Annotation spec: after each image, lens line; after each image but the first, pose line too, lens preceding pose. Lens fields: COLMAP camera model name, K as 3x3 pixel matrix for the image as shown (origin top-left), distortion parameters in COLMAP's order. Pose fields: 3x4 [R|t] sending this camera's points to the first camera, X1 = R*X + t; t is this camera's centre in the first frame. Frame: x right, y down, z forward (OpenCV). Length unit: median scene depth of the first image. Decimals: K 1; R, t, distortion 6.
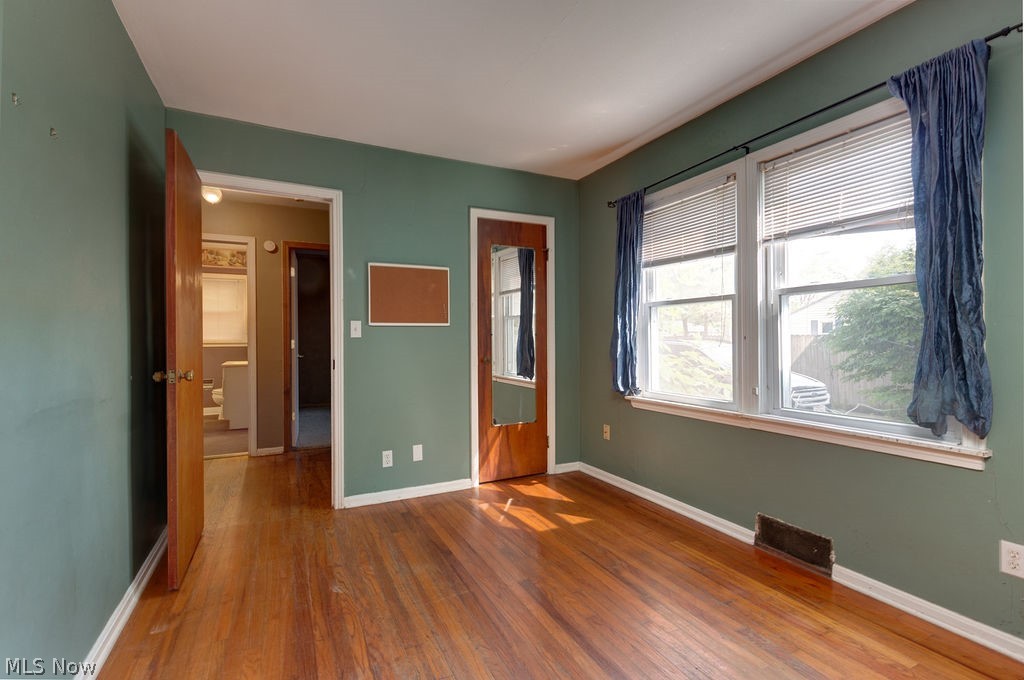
lens RADIAL K [[472.2, 0, 512.0], [0, 472.2, 340.0], [0, 0, 1]] dist [0.000586, 0.000075]
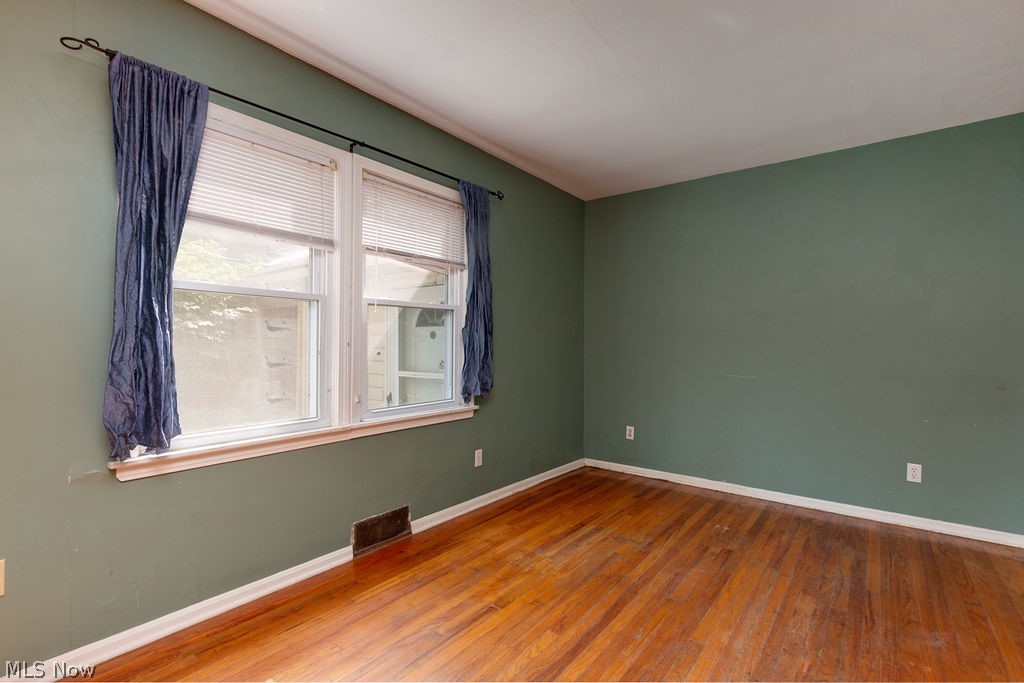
lens RADIAL K [[472.2, 0, 512.0], [0, 472.2, 341.5], [0, 0, 1]] dist [0.000586, 0.000075]
pose [[-0.443268, 0.005380, 0.896373, -0.522058], [-0.004844, 0.999953, -0.008397, -0.004442], [-0.896376, -0.008064, -0.443221, 1.182829]]
